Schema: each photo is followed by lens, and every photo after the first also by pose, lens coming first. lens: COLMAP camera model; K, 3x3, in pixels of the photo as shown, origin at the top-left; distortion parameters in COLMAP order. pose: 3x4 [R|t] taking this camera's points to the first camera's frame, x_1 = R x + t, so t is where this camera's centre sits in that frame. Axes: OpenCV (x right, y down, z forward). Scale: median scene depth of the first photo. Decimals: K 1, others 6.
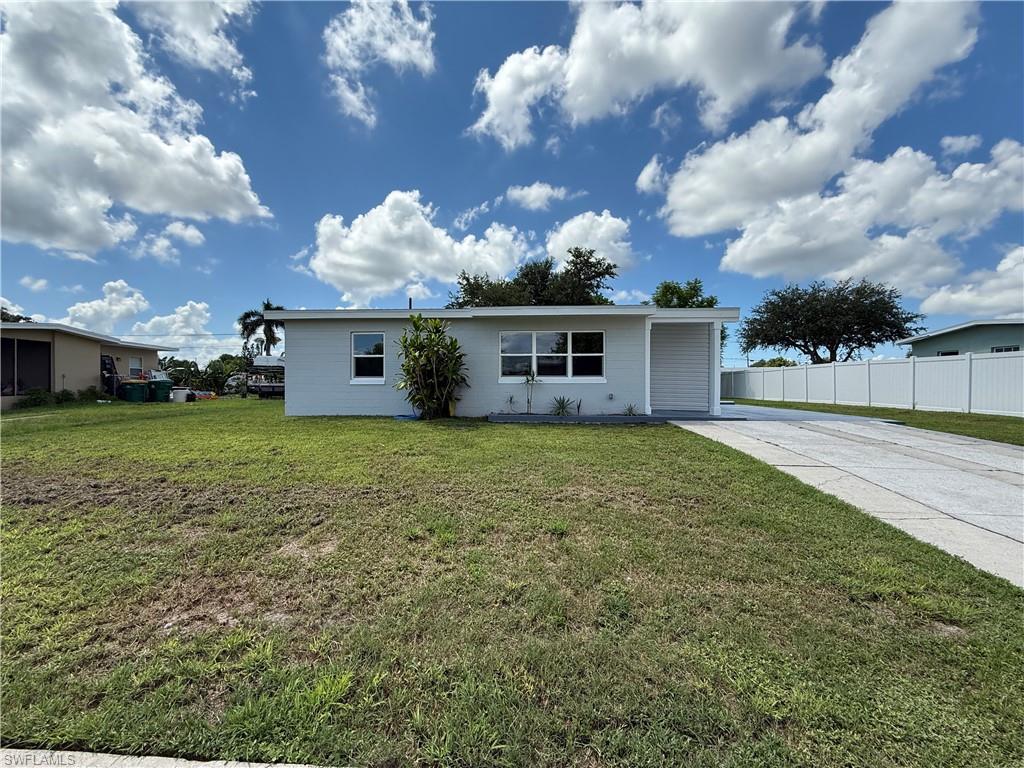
lens RADIAL K [[426.8, 0, 510.5], [0, 426.8, 402.3], [0, 0, 1]] dist [-0.001389, -0.000279]
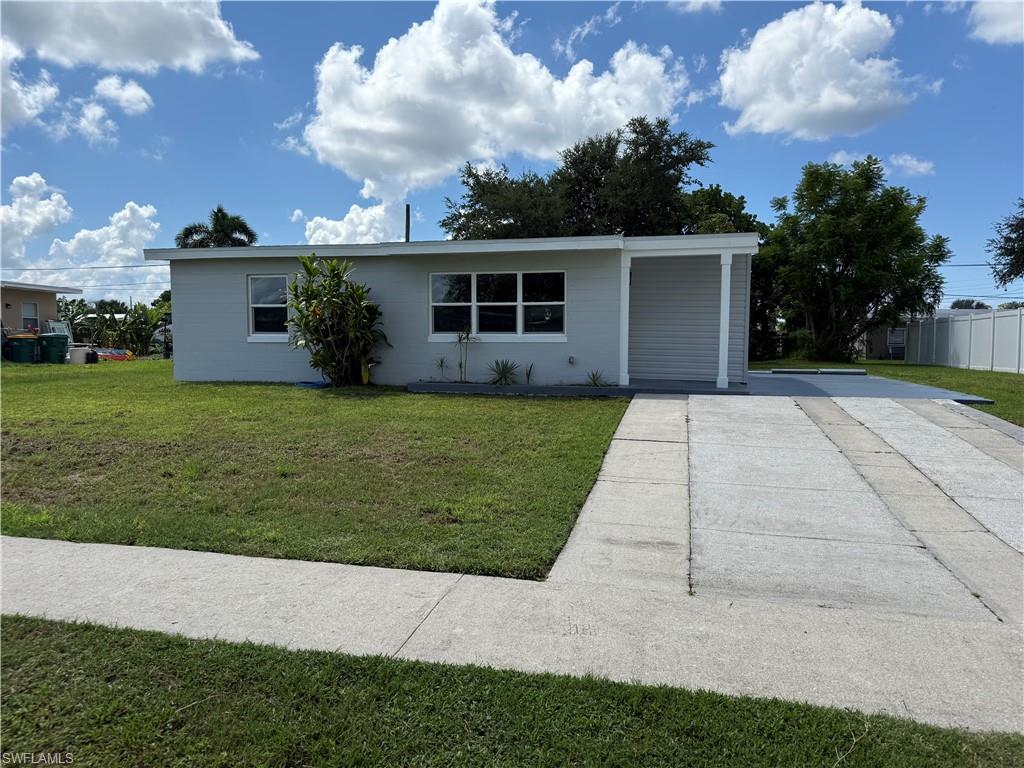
lens RADIAL K [[754.8, 0, 511.9], [0, 754.8, 413.8], [0, 0, 1]] dist [0.055820, -0.078850]
pose [[0.981998, 0.019714, -0.187858, 0.193186], [-0.008713, 0.998208, 0.059206, 0.000955], [0.188688, -0.056503, 0.980410, -0.146378]]
